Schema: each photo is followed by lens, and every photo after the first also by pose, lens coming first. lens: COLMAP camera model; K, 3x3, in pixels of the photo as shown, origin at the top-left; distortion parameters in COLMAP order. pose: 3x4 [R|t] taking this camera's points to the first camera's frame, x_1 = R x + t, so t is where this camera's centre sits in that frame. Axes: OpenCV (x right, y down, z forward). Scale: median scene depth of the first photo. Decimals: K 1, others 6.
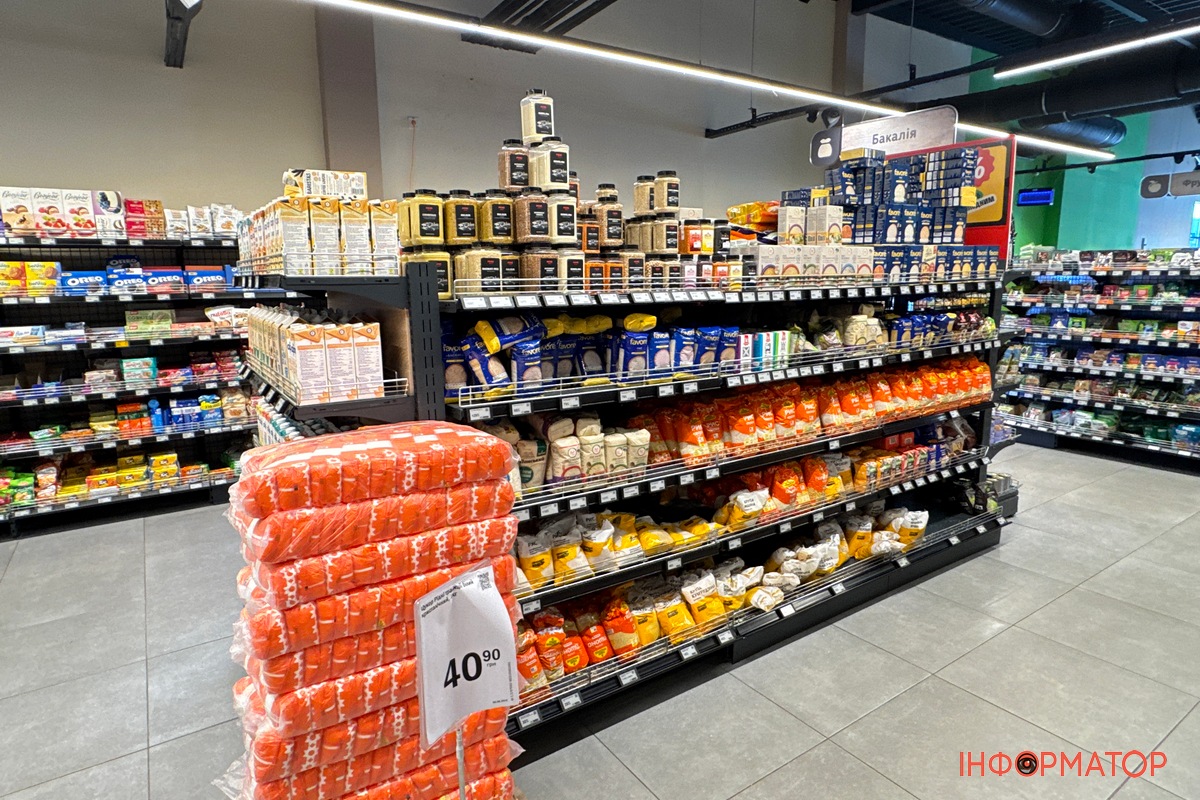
lens RADIAL K [[661.8, 0, 600.3], [0, 661.8, 398.0], [0, 0, 1]] dist [-0.001138, -0.000198]
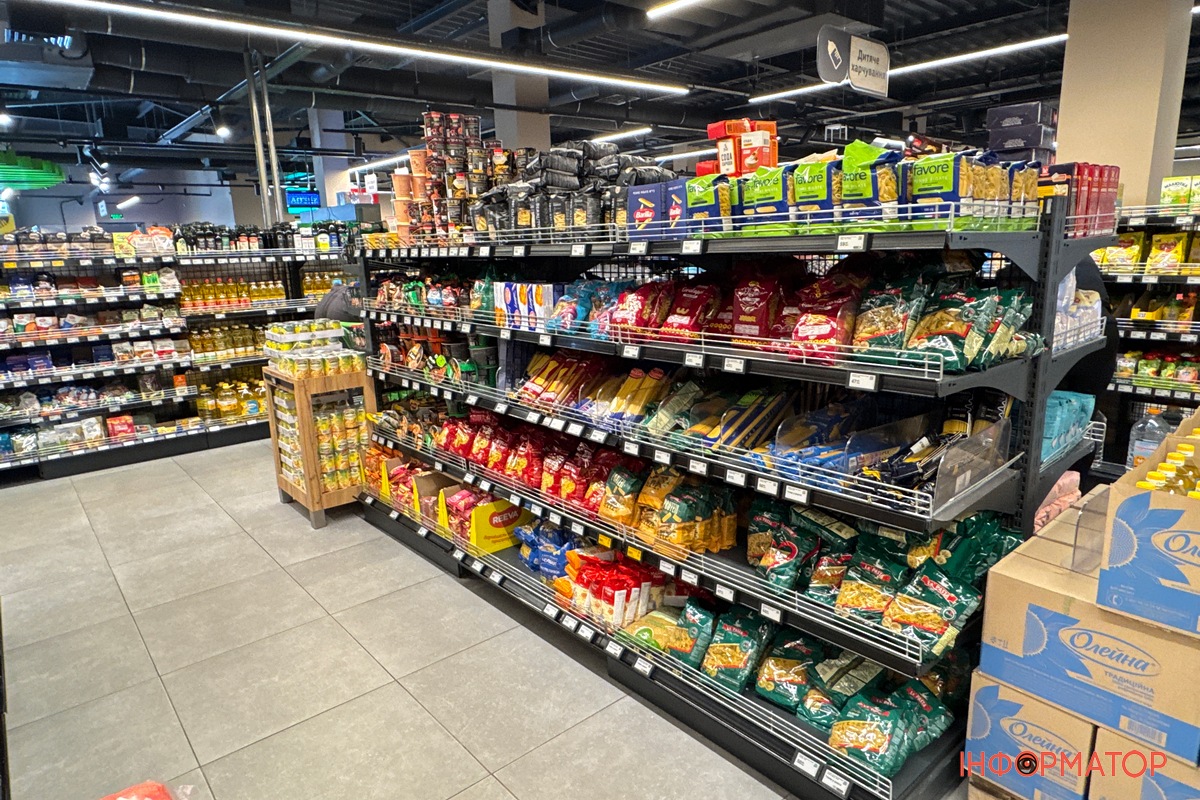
lens RADIAL K [[720.9, 0, 601.7], [0, 720.9, 395.4], [0, 0, 1]] dist [-0.005600, -0.000340]
pose [[-0.119590, -0.193160, 0.973852, -0.248191], [0.210242, 0.953719, 0.214984, -0.072826], [-0.970307, 0.230455, -0.073445, 0.398797]]
